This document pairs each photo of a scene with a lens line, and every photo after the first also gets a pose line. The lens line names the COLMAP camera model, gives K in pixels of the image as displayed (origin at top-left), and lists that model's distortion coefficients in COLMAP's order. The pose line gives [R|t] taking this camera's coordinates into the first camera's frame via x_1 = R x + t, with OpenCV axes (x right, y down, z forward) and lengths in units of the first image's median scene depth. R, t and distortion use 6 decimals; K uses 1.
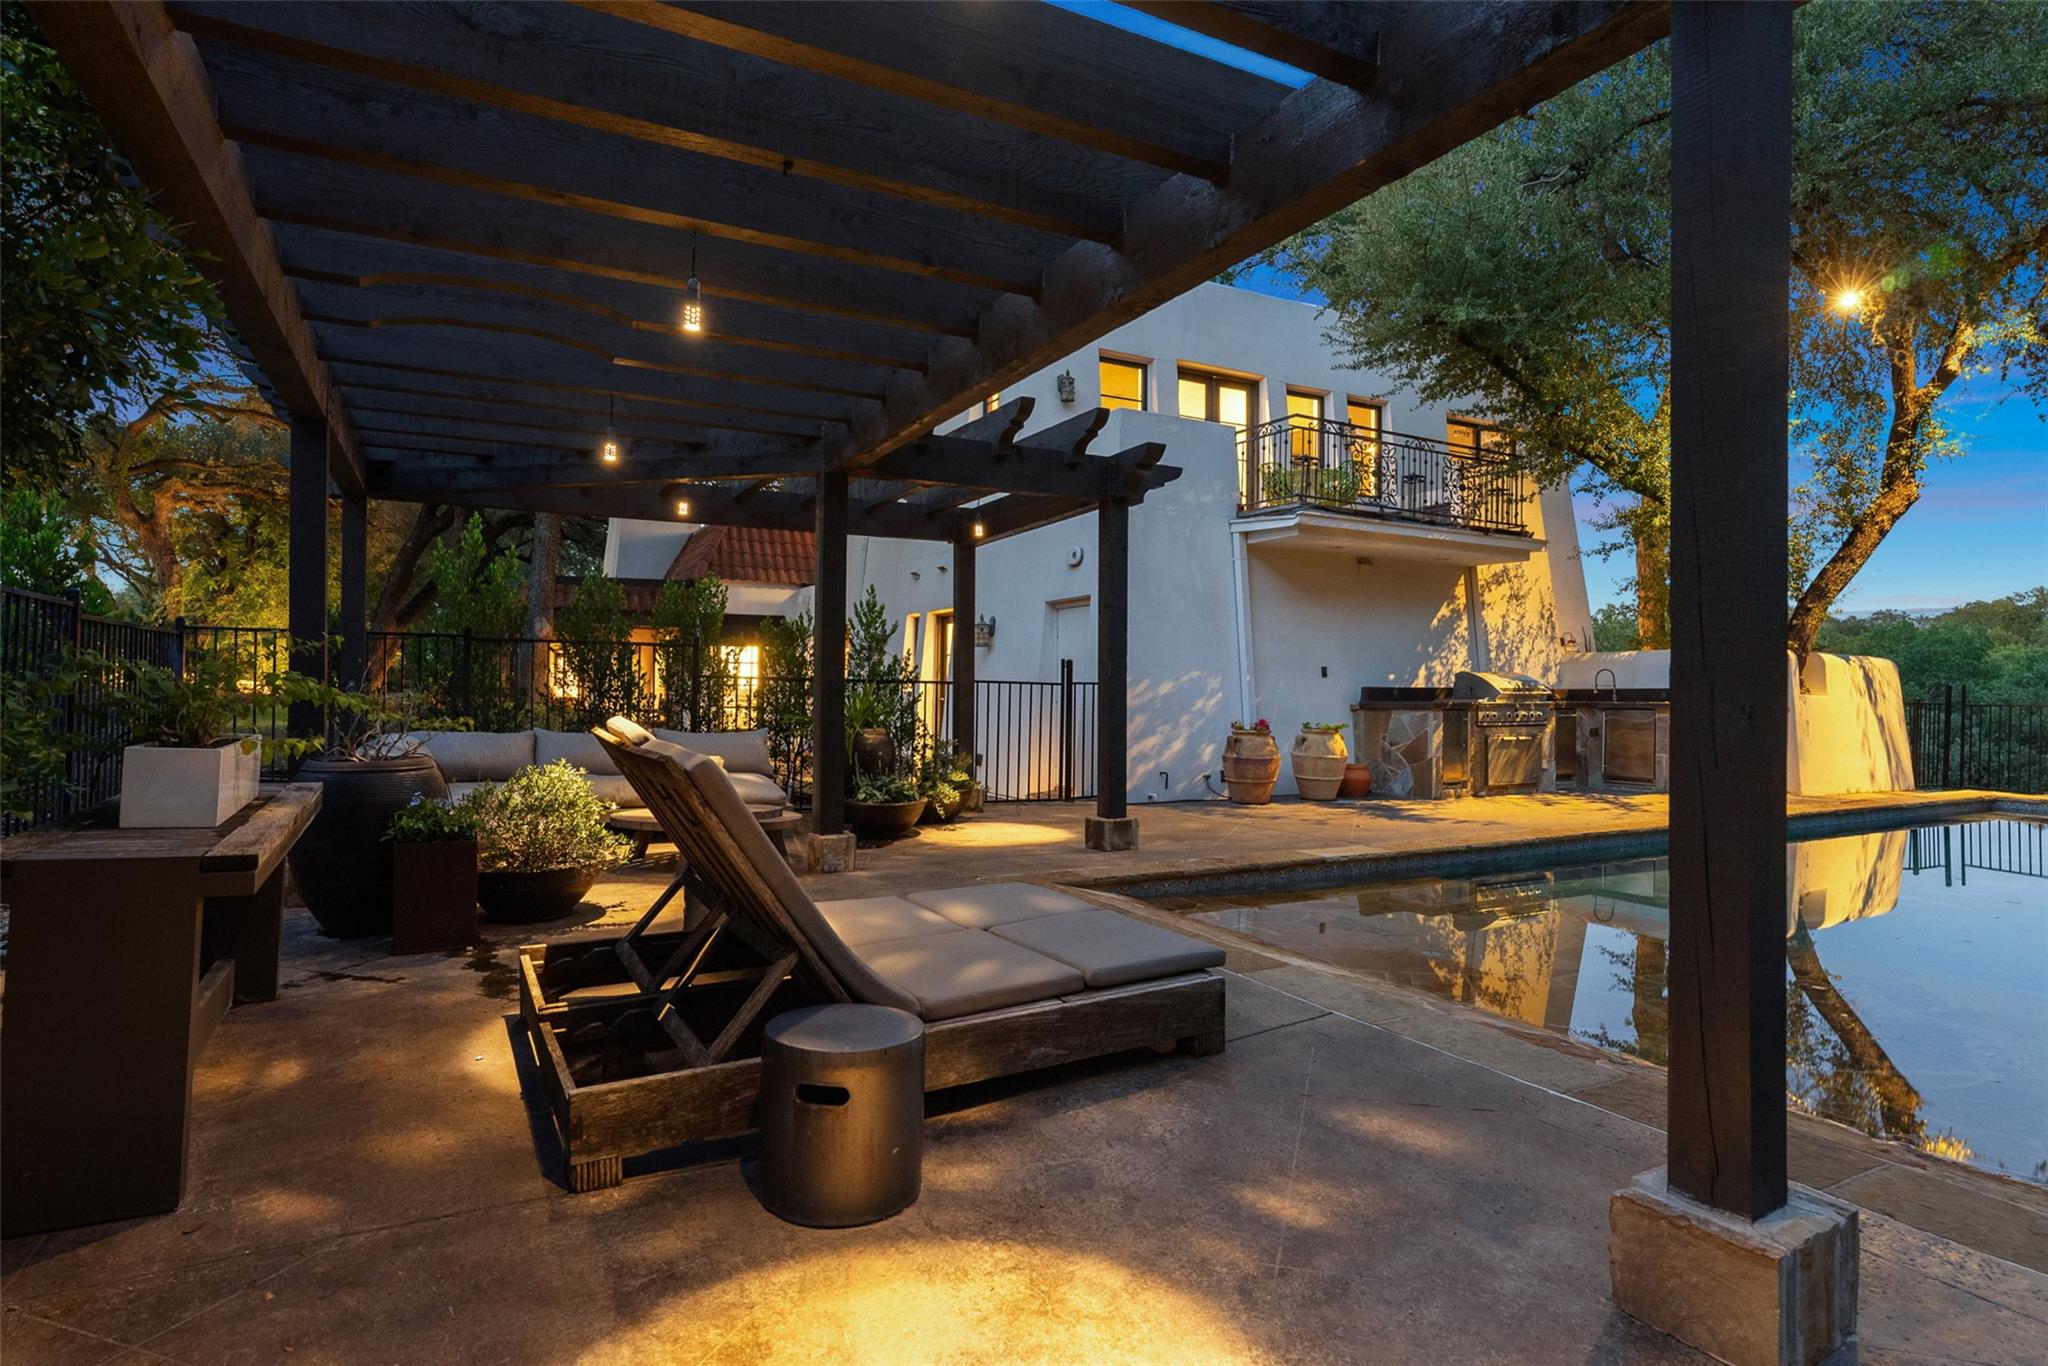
lens RADIAL K [[1096.7, 0, 1024.8], [0, 1096.7, 682.9], [0, 0, 1]] dist [0.001052, 0.000620]
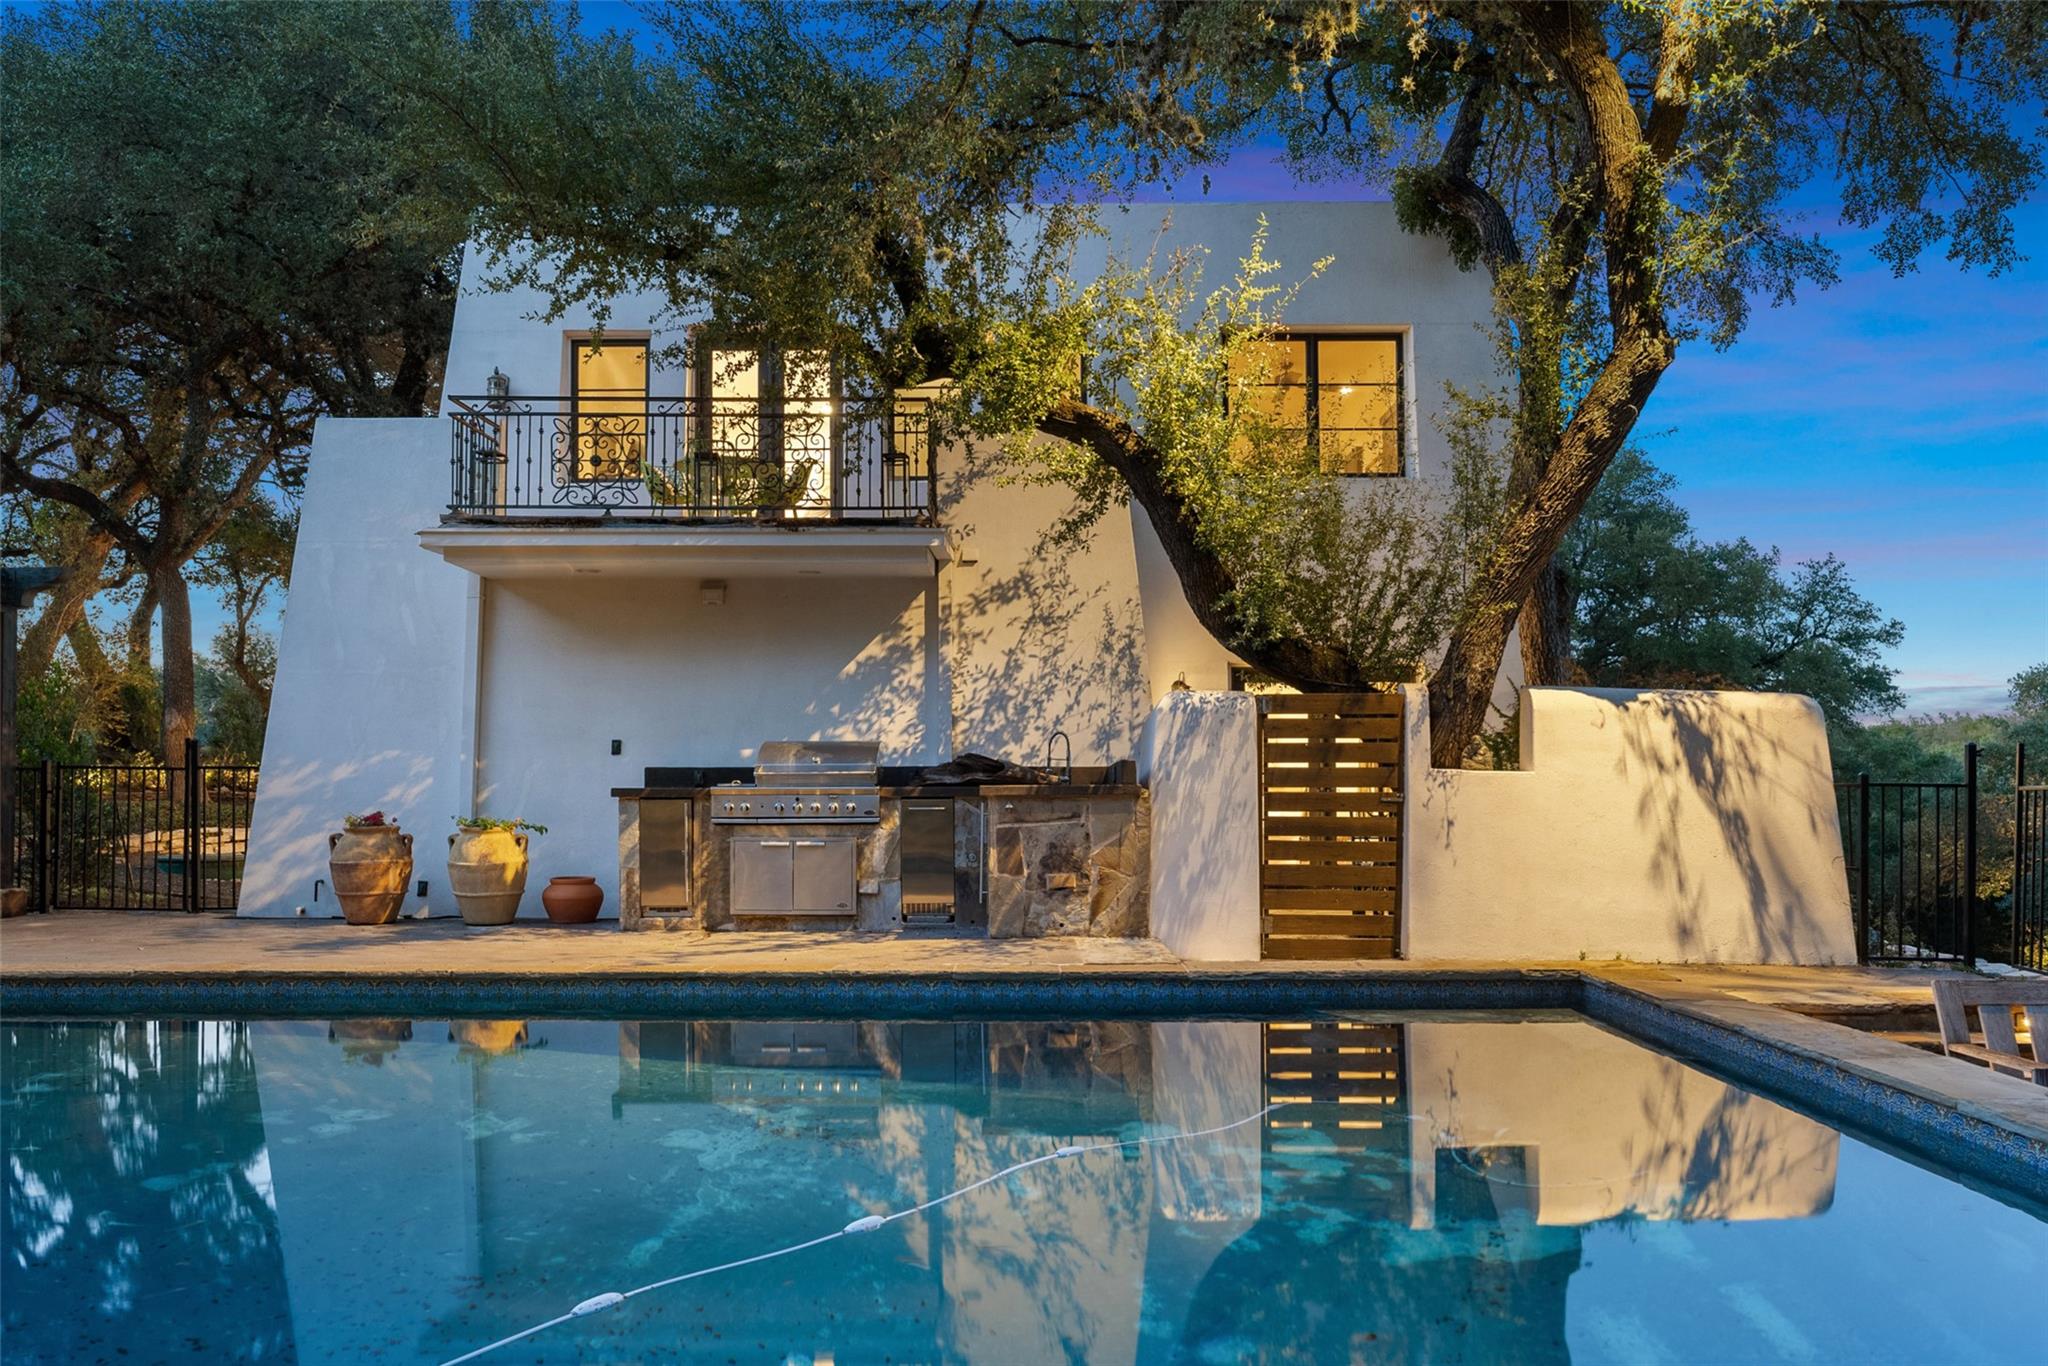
lens RADIAL K [[1491.9, 0, 1022.3], [0, 1491.9, 771.5], [0, 0, 1]] dist [-0.010593, -0.002297]
pose [[0.863315, -0.015460, -0.504429, 0.890861], [0.010108, 0.999860, -0.013346, 0.019094], [0.504565, 0.006423, 0.863350, 0.278743]]
